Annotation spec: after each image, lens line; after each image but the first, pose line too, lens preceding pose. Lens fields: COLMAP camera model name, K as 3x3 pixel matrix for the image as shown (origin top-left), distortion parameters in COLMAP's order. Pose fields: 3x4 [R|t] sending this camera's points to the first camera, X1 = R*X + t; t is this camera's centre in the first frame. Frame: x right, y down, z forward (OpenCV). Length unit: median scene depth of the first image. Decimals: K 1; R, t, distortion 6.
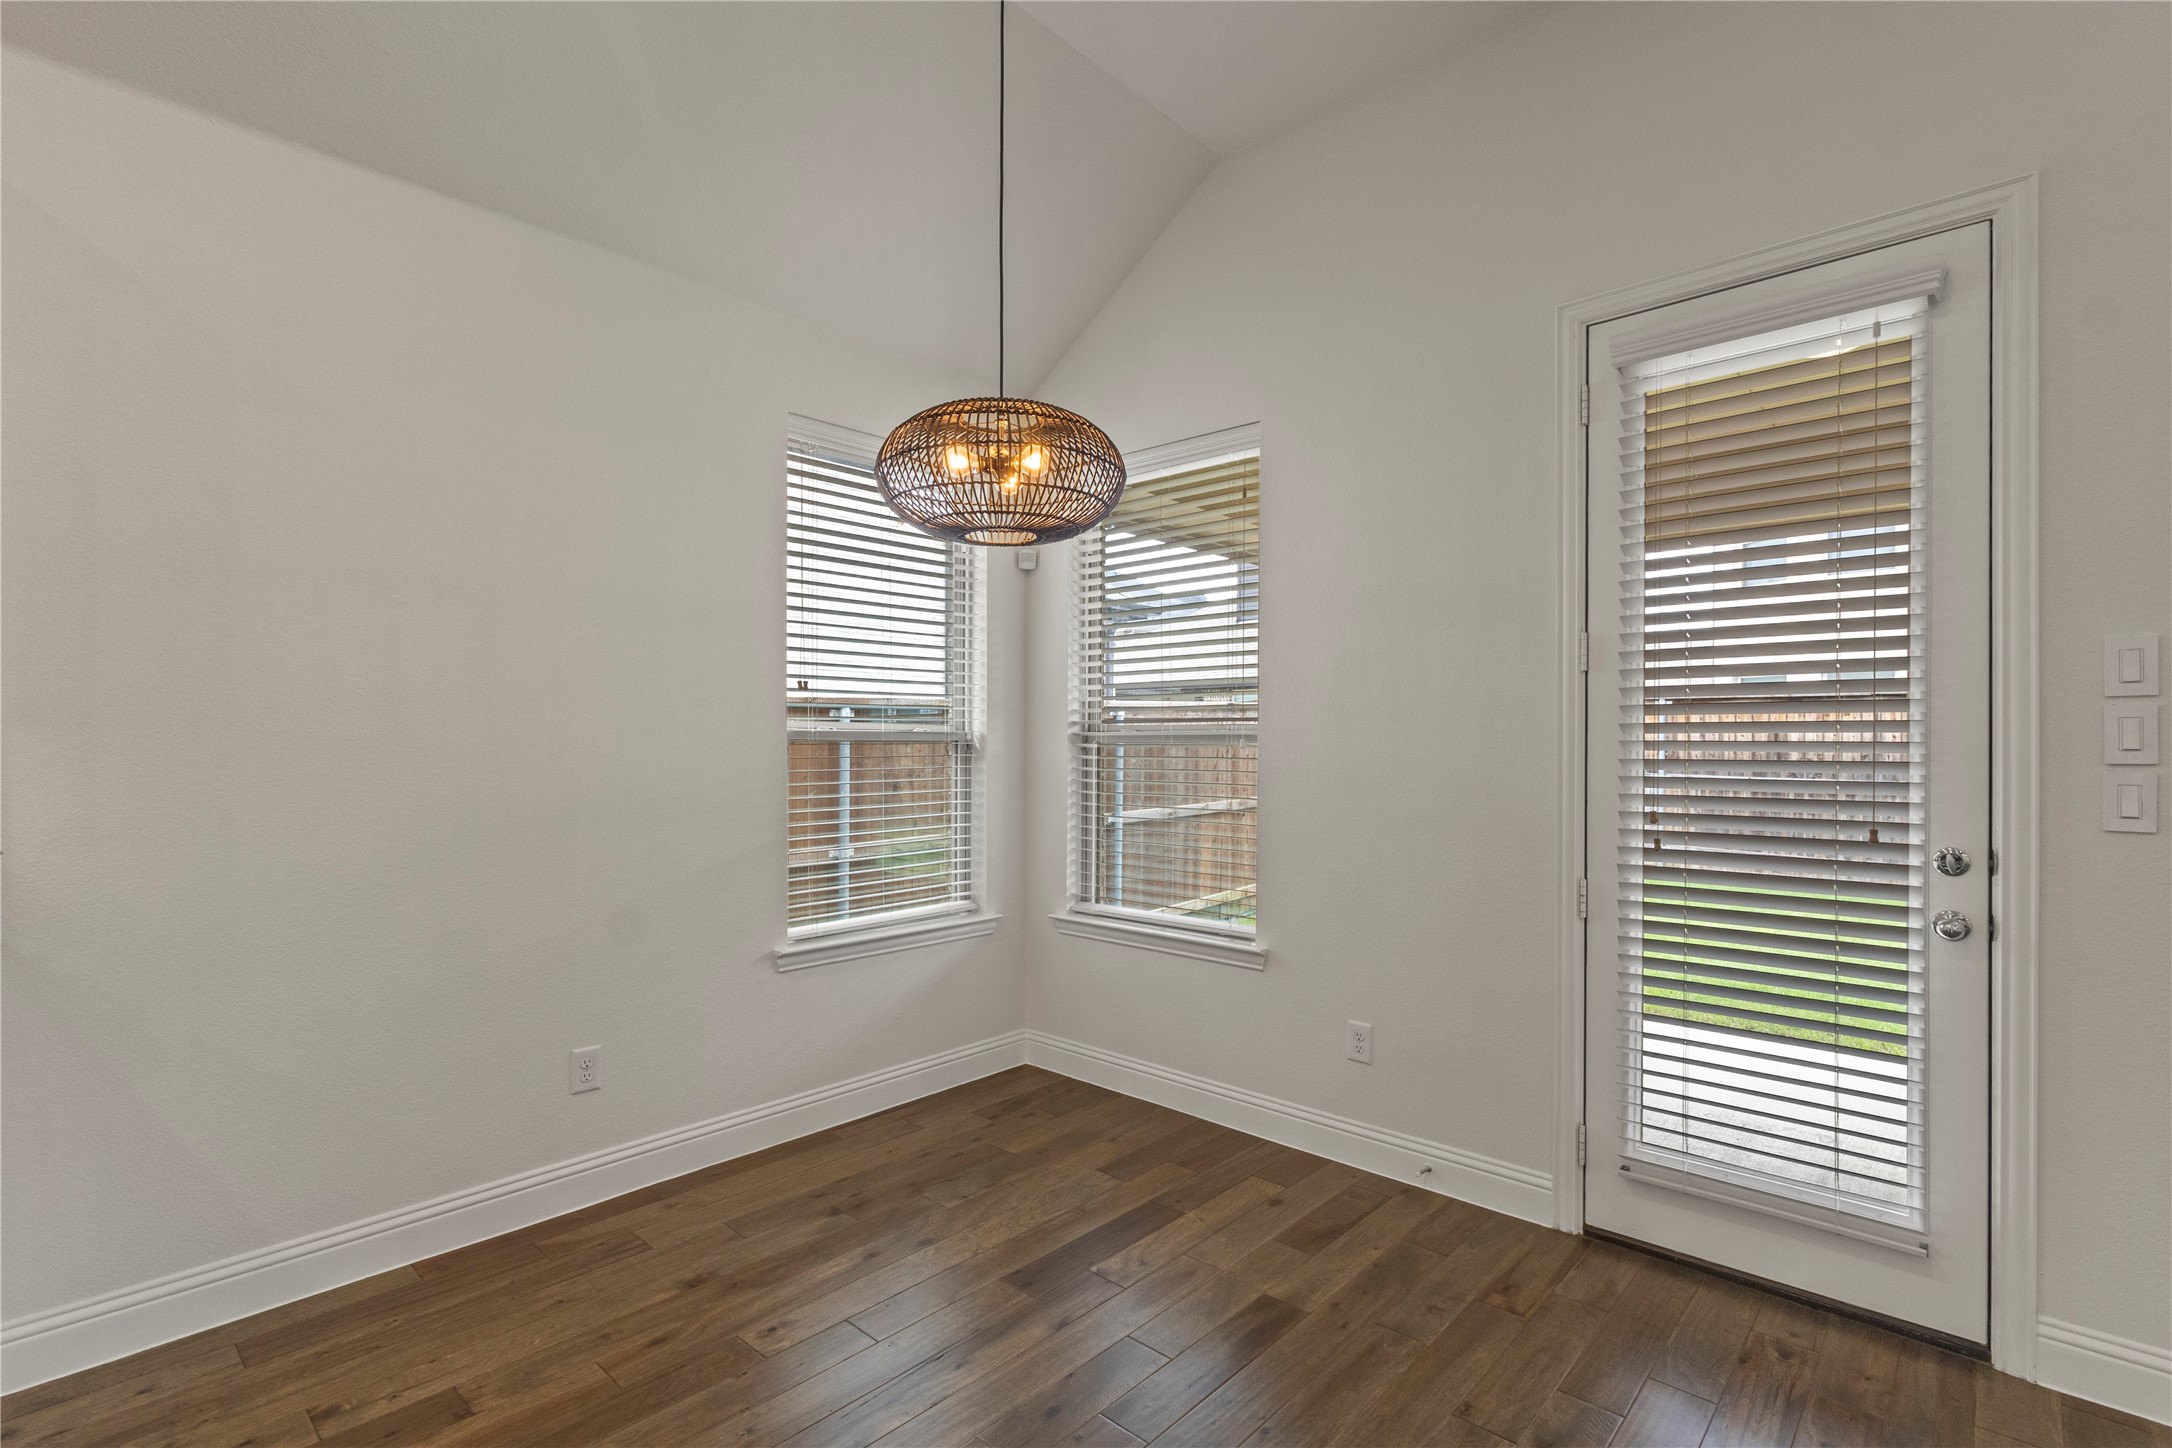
lens RADIAL K [[1005.7, 0, 1078.6], [0, 1005.7, 739.3], [0, 0, 1]] dist [-0.000690, 0.001045]
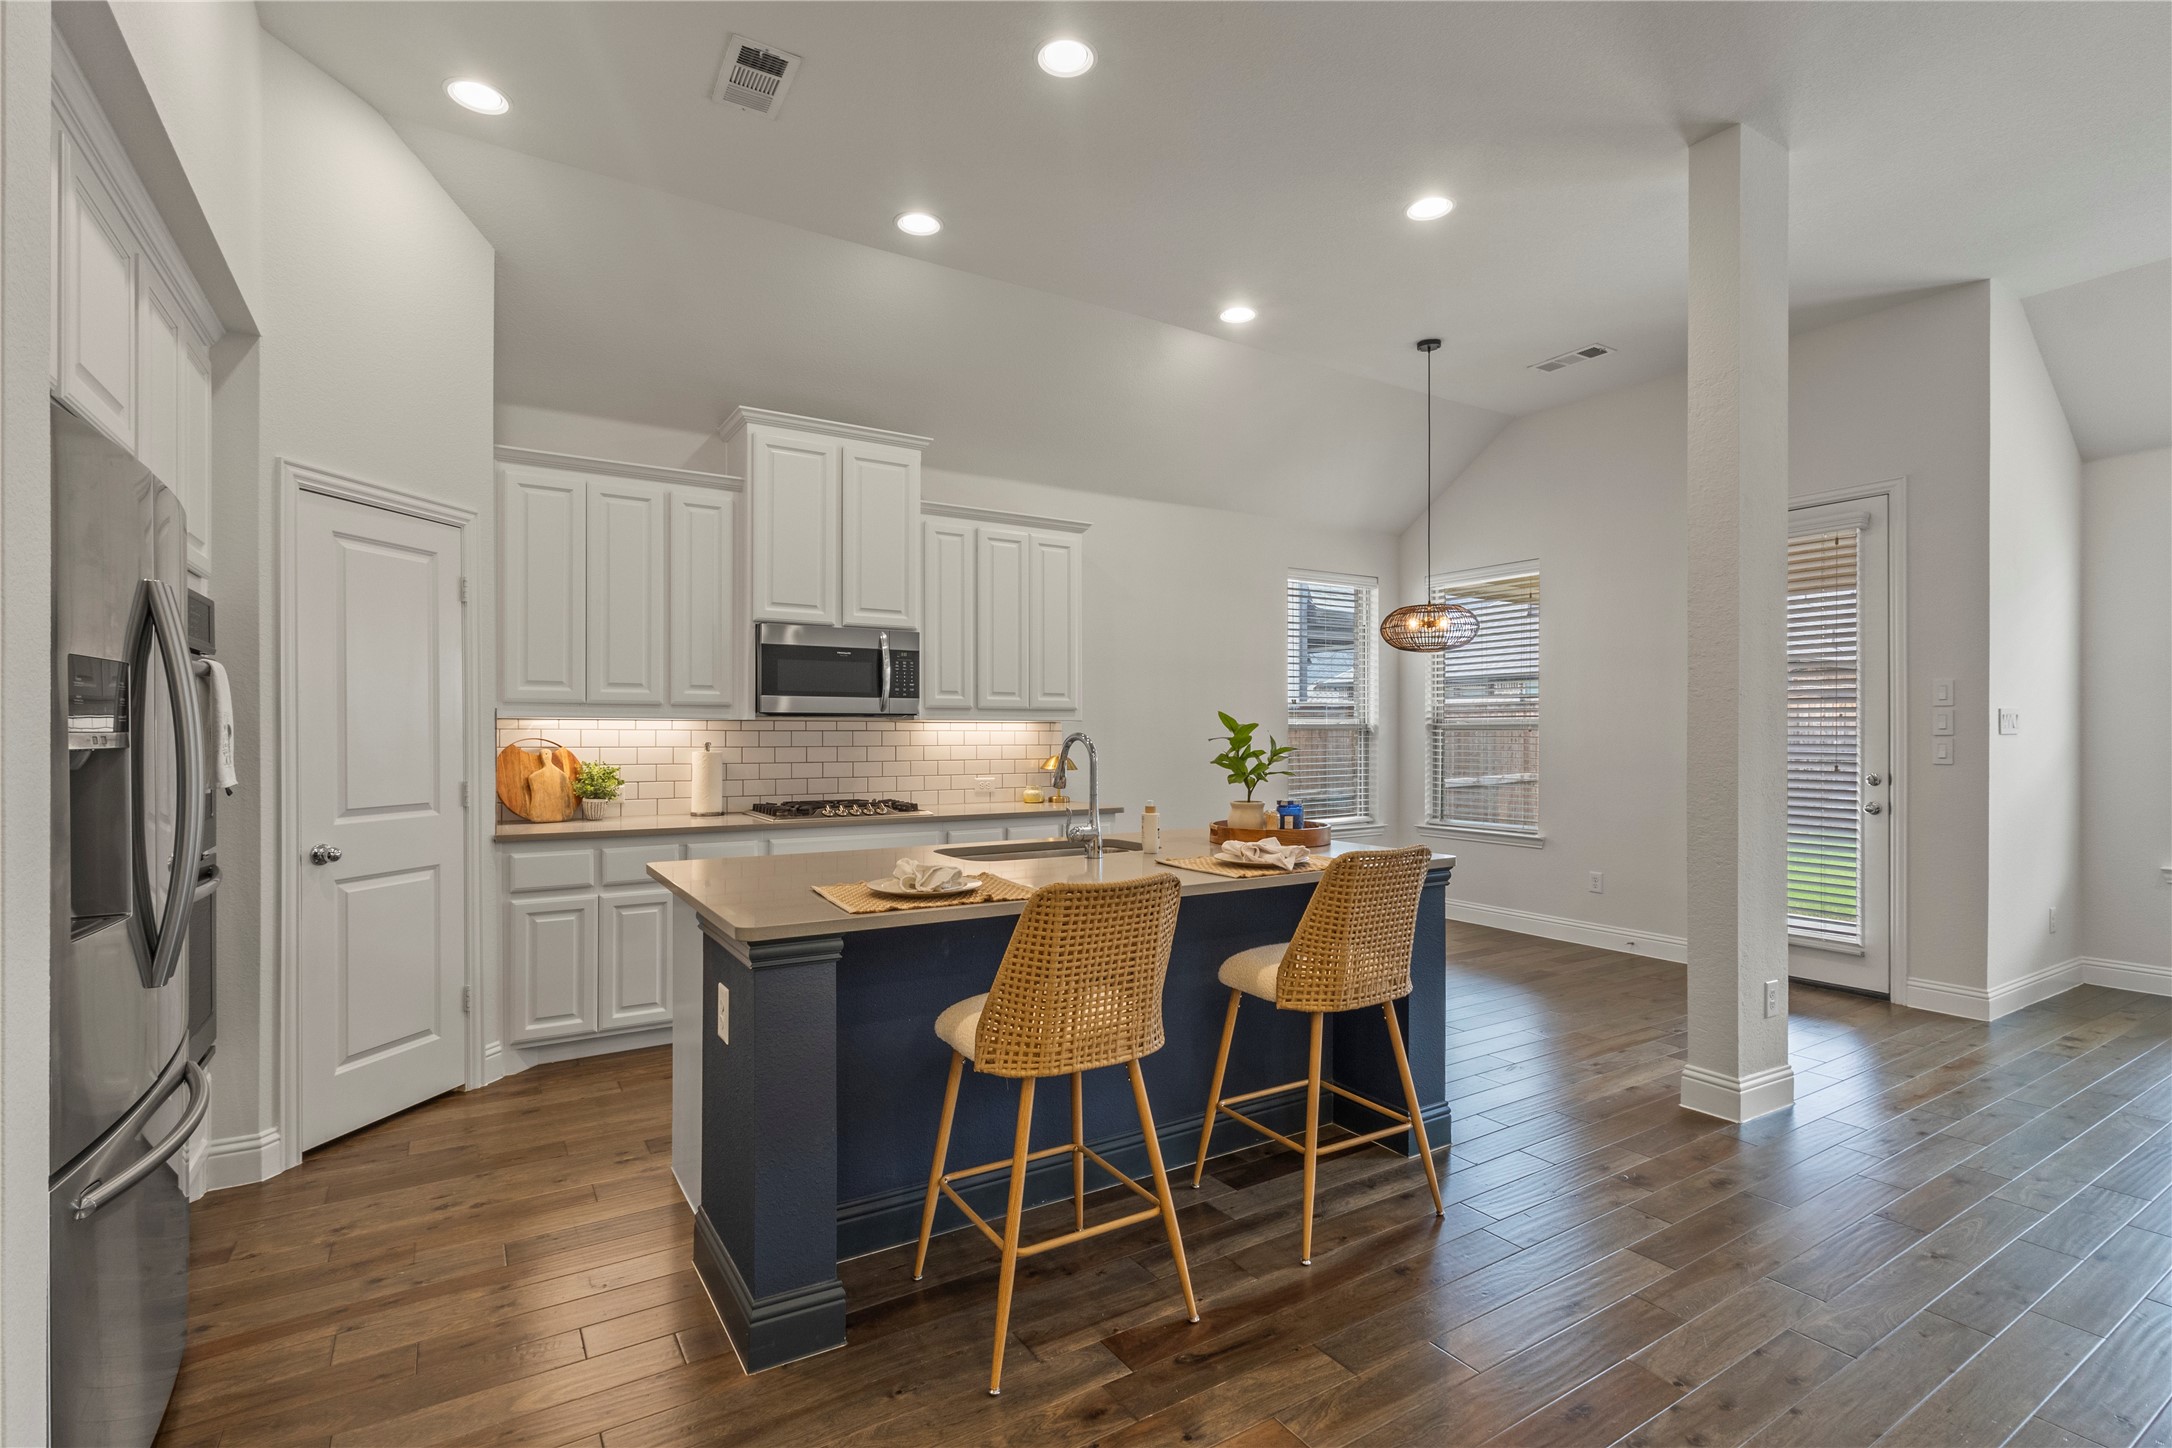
lens RADIAL K [[1005.7, 0, 1080.2], [0, 1005.7, 734.0], [0, 0, 1]] dist [-0.000690, 0.001045]
pose [[0.965580, -0.005230, -0.260055, -0.139197], [0.006704, 0.999966, 0.004783, -0.000866], [0.260022, -0.006362, 0.965582, -0.892604]]
